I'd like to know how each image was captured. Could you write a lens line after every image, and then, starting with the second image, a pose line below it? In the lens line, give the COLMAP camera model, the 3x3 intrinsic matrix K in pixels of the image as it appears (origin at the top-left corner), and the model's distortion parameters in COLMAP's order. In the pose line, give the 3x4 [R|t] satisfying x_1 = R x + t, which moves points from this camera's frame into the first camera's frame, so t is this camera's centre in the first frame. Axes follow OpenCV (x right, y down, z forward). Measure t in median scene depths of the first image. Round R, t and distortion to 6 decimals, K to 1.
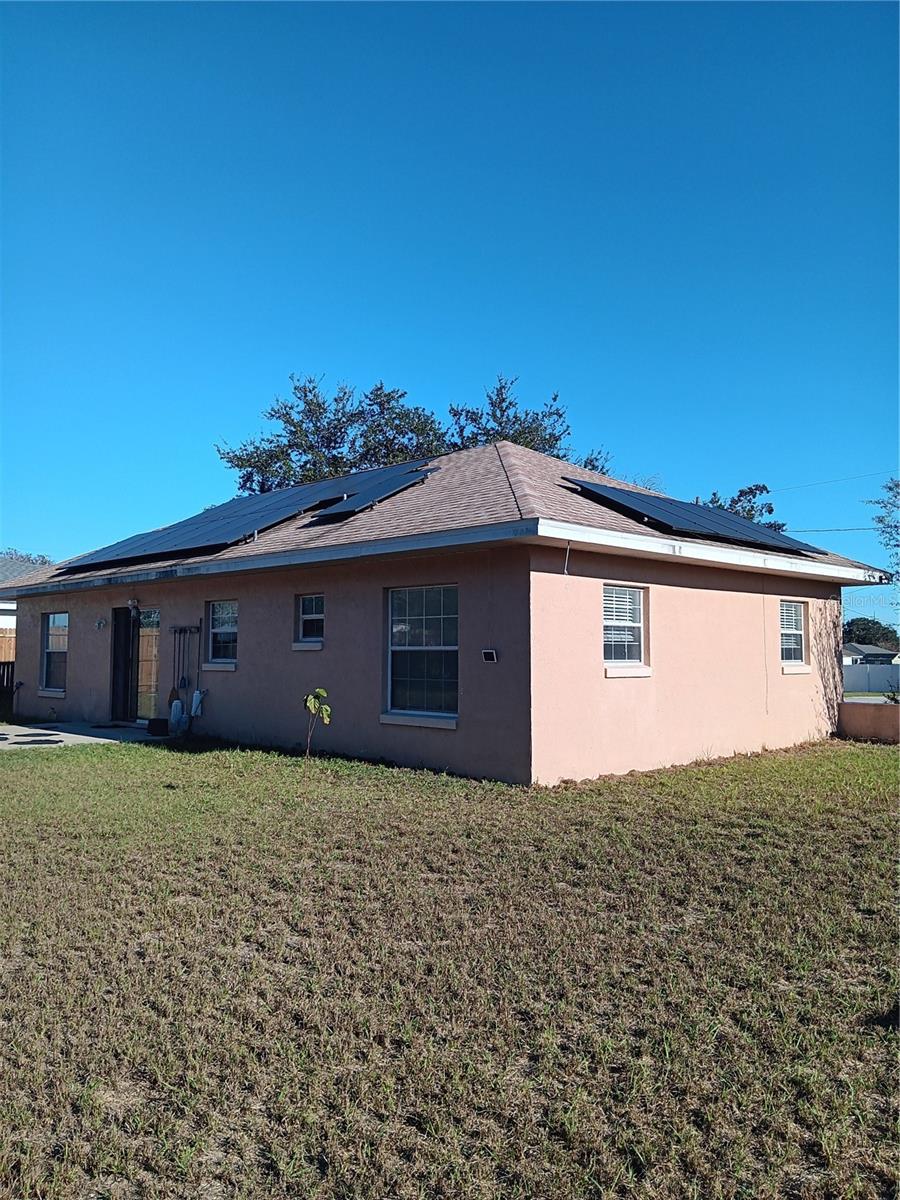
lens RADIAL K [[949.3, 0, 446.3], [0, 949.3, 598.9], [0, 0, 1]] dist [0.091830, -0.005668]
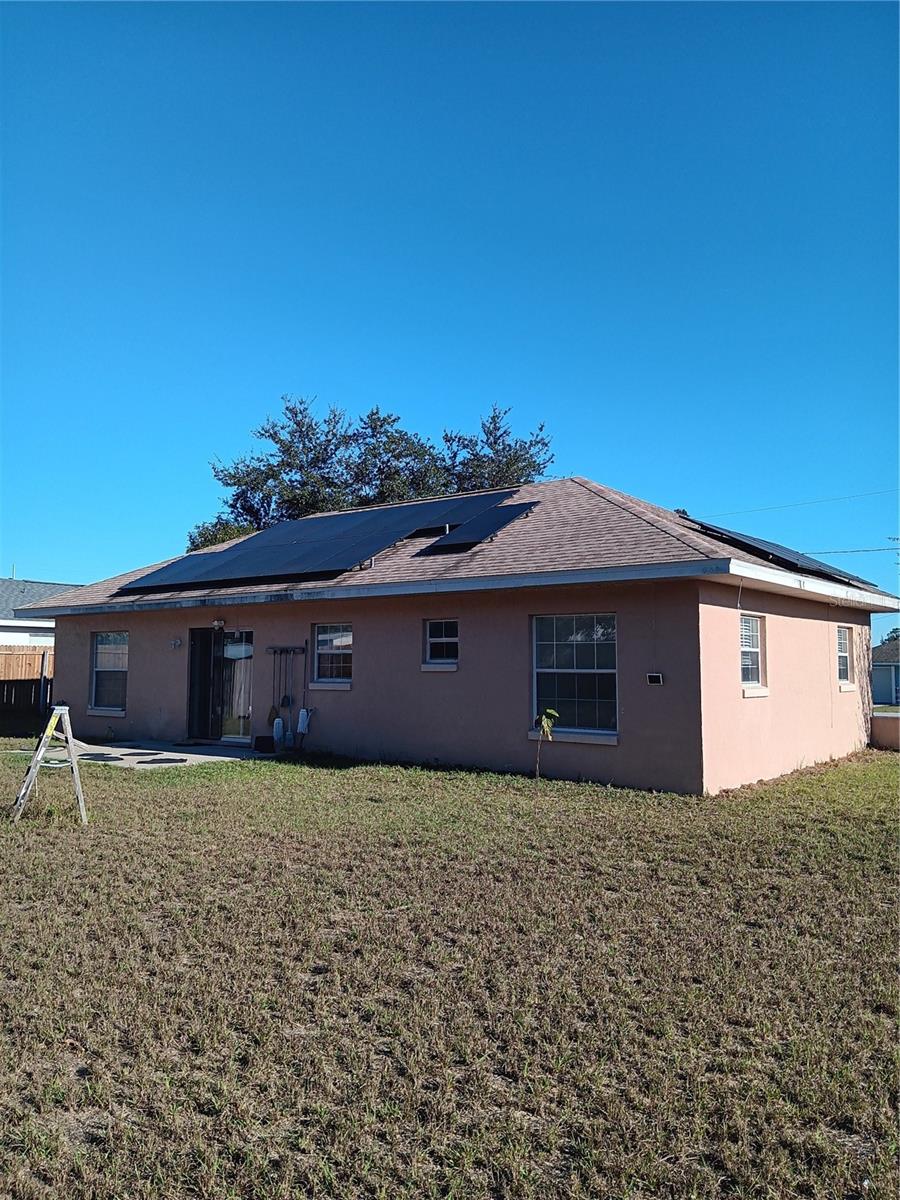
lens RADIAL K [[949.3, 0, 448.4], [0, 949.3, 593.8], [0, 0, 1]] dist [0.091830, -0.005668]
pose [[0.990790, 0.009681, 0.135060, -0.217703], [-0.007234, 0.999801, -0.018598, -0.010597], [-0.135213, 0.017449, 0.990663, -0.048464]]
